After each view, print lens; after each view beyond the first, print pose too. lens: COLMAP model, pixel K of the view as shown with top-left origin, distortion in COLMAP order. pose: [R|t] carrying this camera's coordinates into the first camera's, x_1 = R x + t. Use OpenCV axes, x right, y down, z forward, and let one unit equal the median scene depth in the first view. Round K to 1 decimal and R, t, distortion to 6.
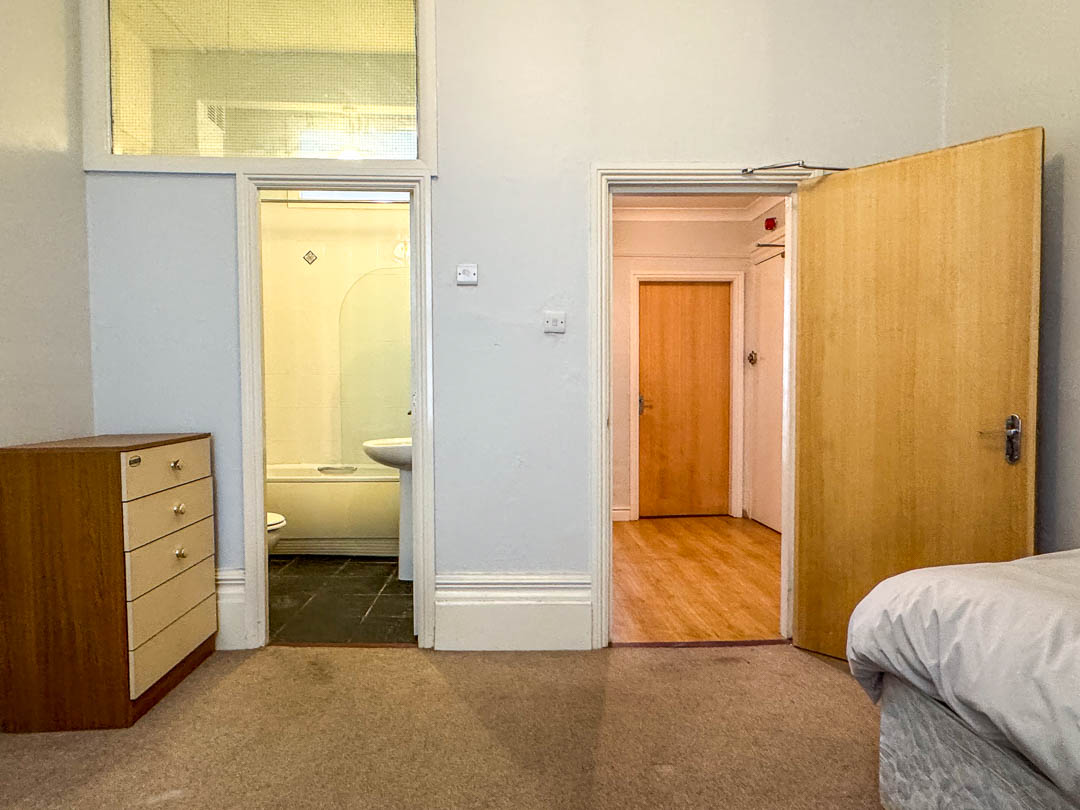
lens RADIAL K [[620.7, 0, 541.7], [0, 620.7, 403.3], [0, 0, 1]] dist [0.004474, 0.001705]
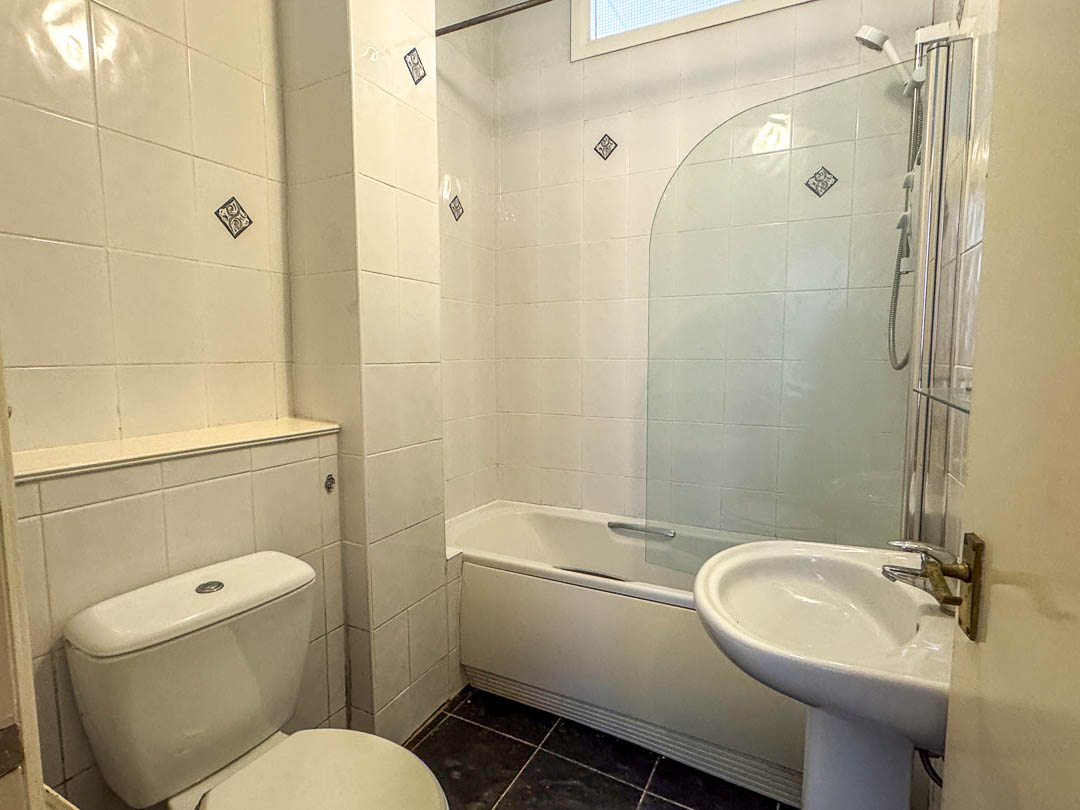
lens RADIAL K [[539.4, 0, 540.4], [0, 539.4, 405.9], [0, 0, 1]] dist [-0.000082, -0.000015]
pose [[0.875782, 0.054886, -0.479577, -0.173722], [-0.030217, 0.997800, 0.059014, -0.035616], [0.481761, -0.037193, 0.875513, 0.518906]]
